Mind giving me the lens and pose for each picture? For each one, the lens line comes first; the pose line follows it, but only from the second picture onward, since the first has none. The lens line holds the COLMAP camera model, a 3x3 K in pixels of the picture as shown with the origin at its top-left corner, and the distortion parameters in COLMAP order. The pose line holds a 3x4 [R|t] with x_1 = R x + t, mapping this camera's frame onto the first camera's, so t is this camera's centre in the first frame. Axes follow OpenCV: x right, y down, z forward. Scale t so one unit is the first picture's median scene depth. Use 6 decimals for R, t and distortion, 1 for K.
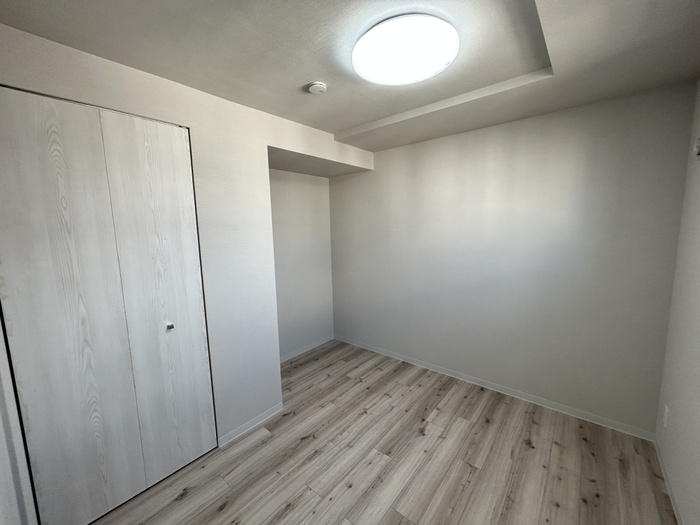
lens RADIAL K [[281.2, 0, 350.0], [0, 281.2, 263.1], [0, 0, 1]] dist [-0.001541, 0.001108]
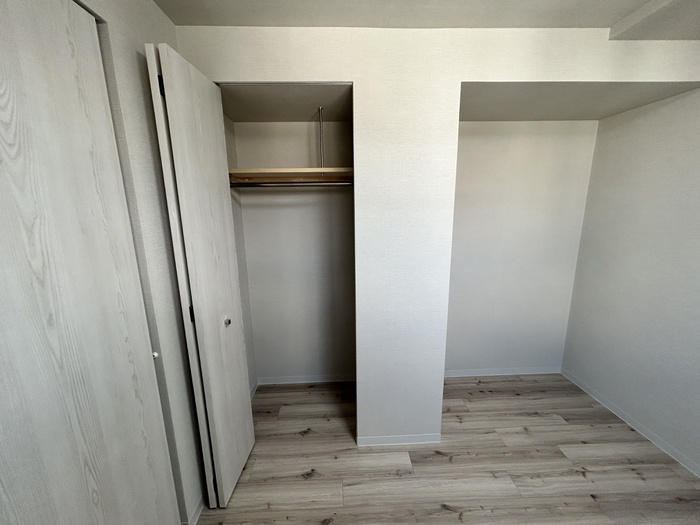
lens RADIAL K [[281.2, 0, 349.4], [0, 281.2, 261.0], [0, 0, 1]] dist [-0.001541, 0.001108]
pose [[0.672493, 0.160697, -0.722447, 0.061211], [-0.095949, 0.986835, 0.130191, -0.043095], [0.733857, -0.018235, 0.679059, 0.253388]]
